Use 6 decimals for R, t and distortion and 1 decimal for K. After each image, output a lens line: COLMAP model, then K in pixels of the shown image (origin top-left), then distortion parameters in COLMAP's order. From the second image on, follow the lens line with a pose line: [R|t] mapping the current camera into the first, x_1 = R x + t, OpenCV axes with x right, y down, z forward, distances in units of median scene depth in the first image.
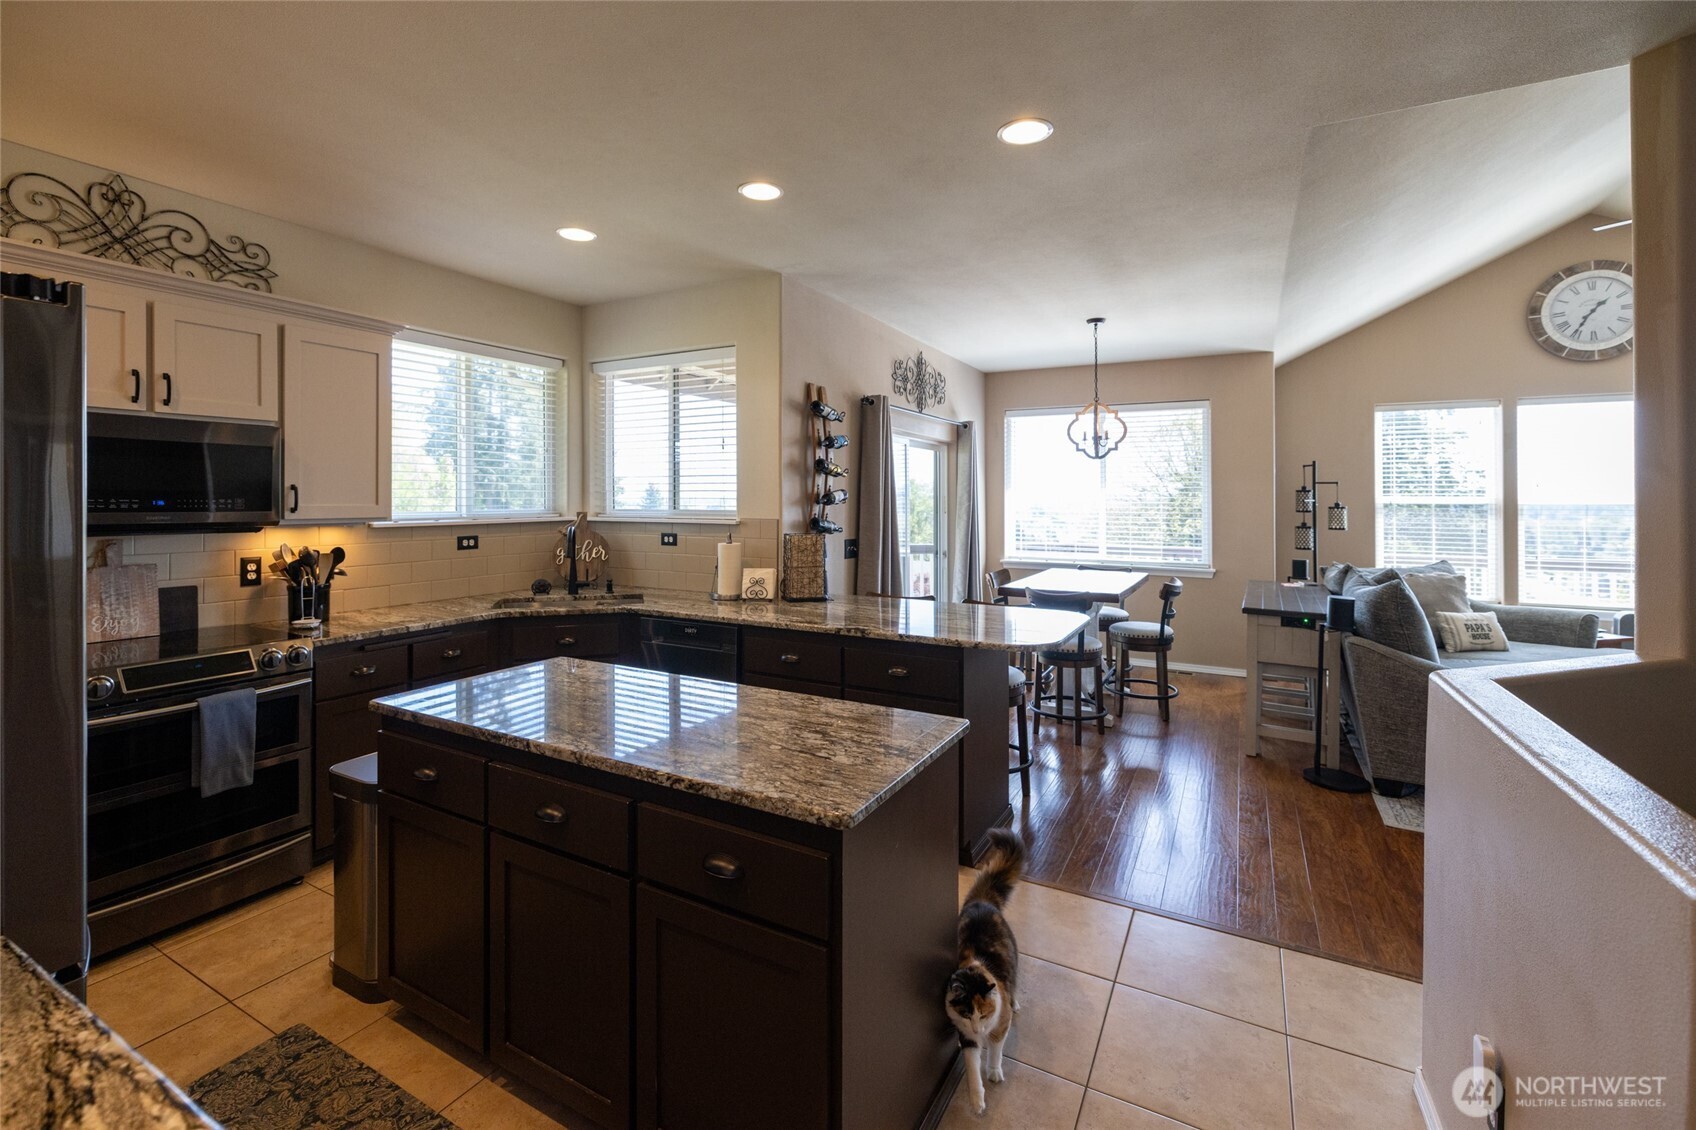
lens RADIAL K [[721.9, 0, 852.6], [0, 721.9, 497.0], [0, 0, 1]] dist [0.006736, -0.001702]
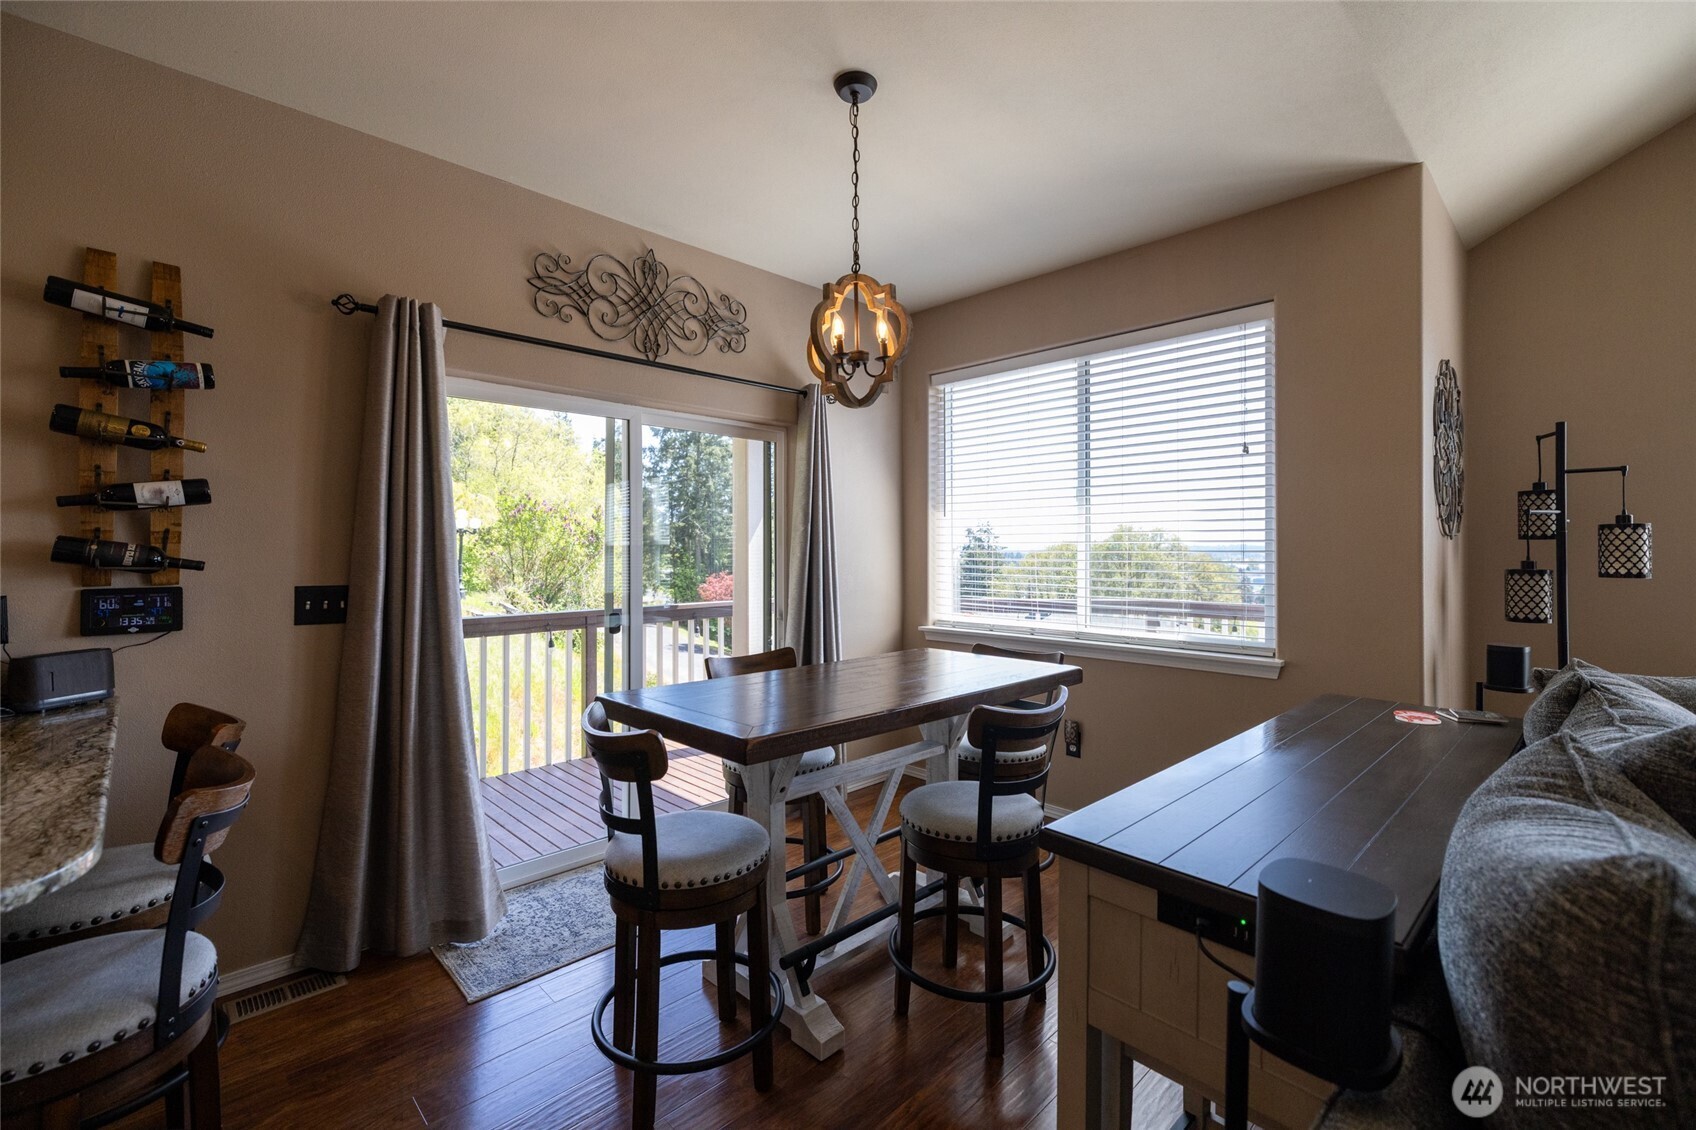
lens RADIAL K [[721.9, 0, 879.4], [0, 721.9, 549.9], [0, 0, 1]] dist [0.006736, -0.001702]
pose [[0.959884, -0.005477, -0.280342, 0.401229], [0.005918, 0.999982, 0.000726, 0.028419], [0.280333, -0.002356, 0.959900, 0.504034]]
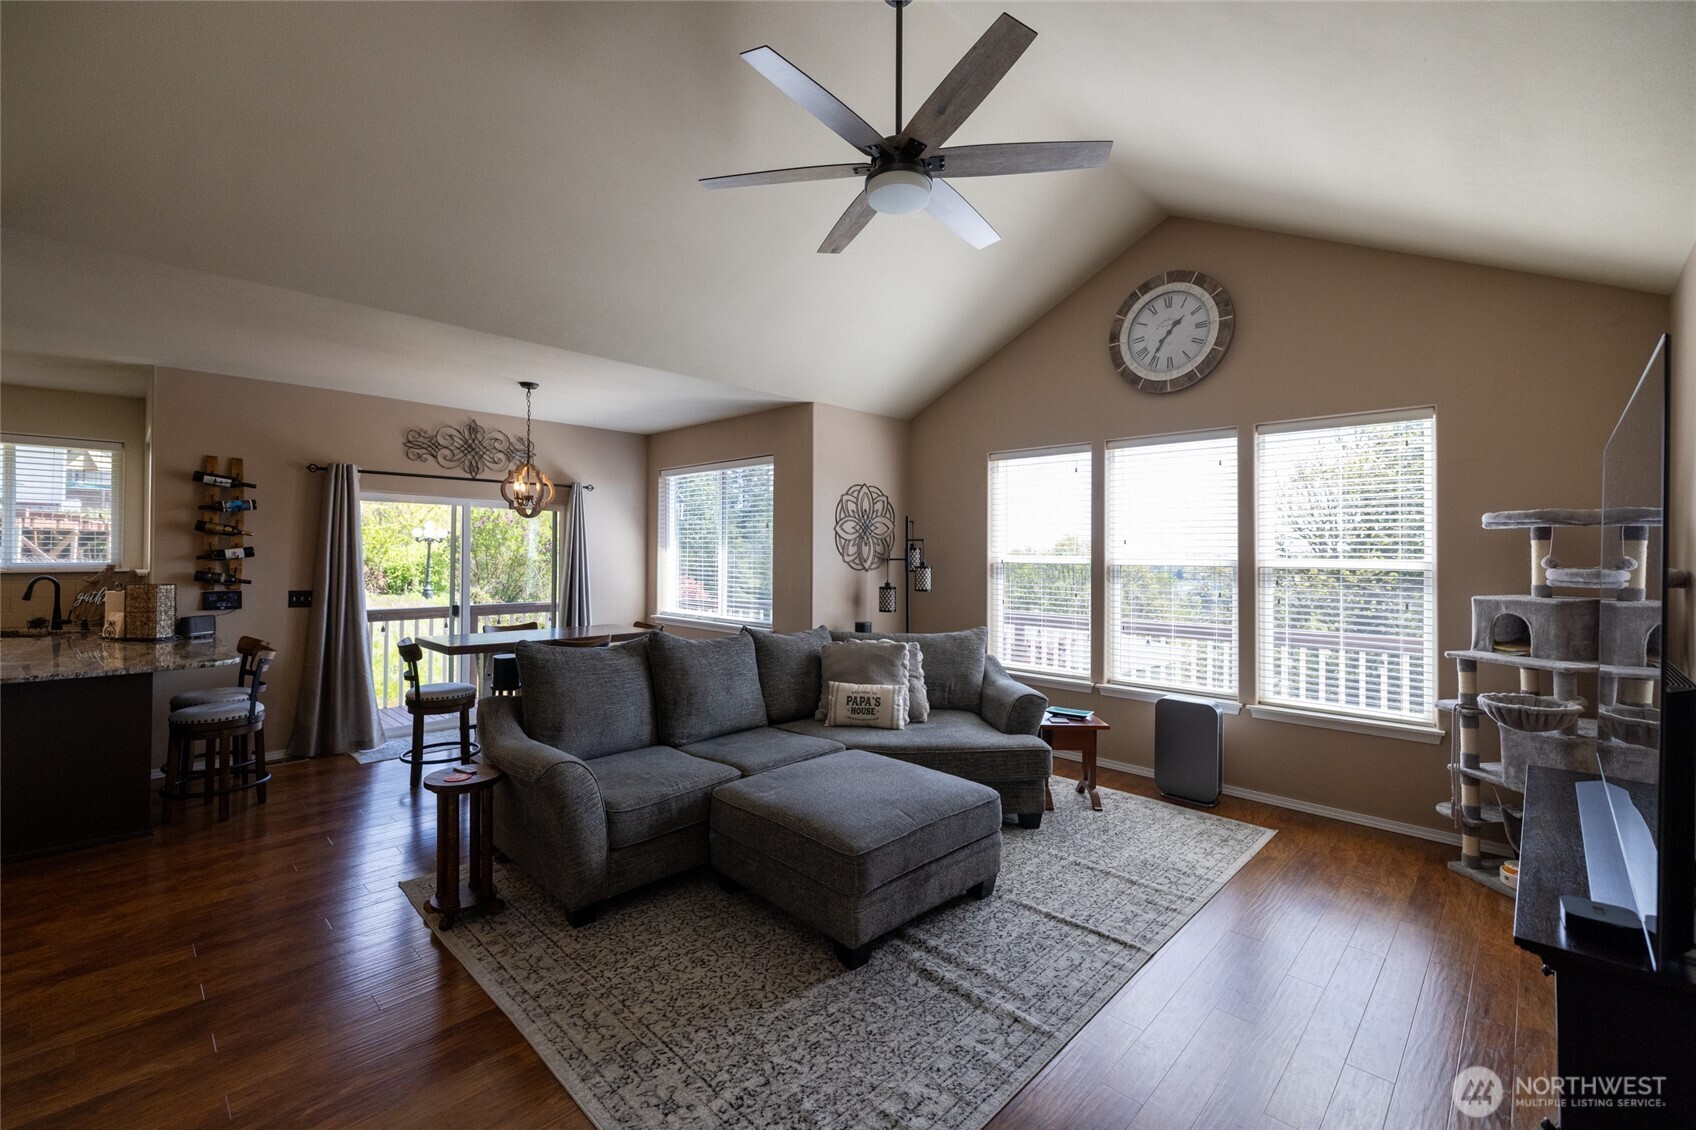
lens RADIAL K [[721.9, 0, 886.8], [0, 721.9, 553.3], [0, 0, 1]] dist [0.006736, -0.001702]
pose [[0.964605, 0.004166, -0.263667, 0.940650], [-0.004399, 0.999990, -0.000293, -0.002960], [0.263663, 0.001443, 0.964614, 0.119920]]
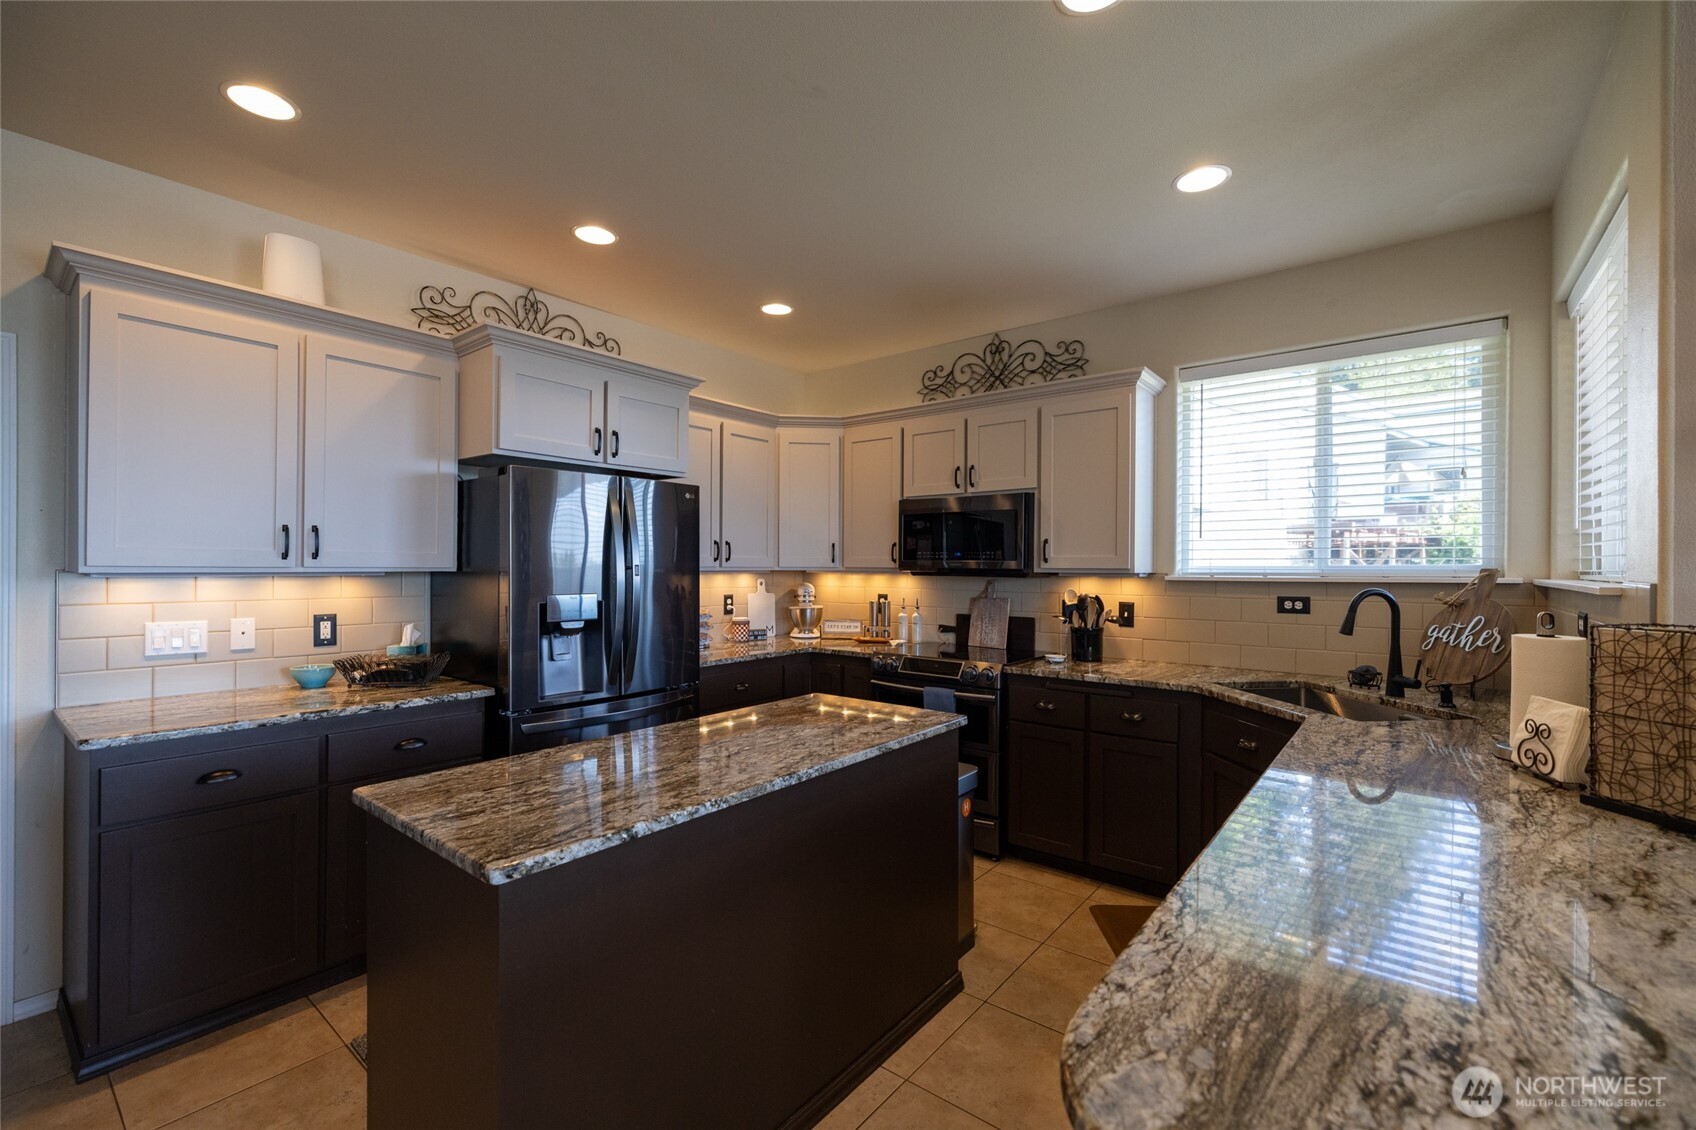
lens RADIAL K [[721.9, 0, 835.6], [0, 721.9, 564.5], [0, 0, 1]] dist [0.006736, -0.001702]
pose [[-0.187440, -0.003651, -0.982269, 0.233315], [0.000394, 0.999993, -0.003792, 0.015032], [0.982276, -0.001098, -0.187437, 0.453047]]
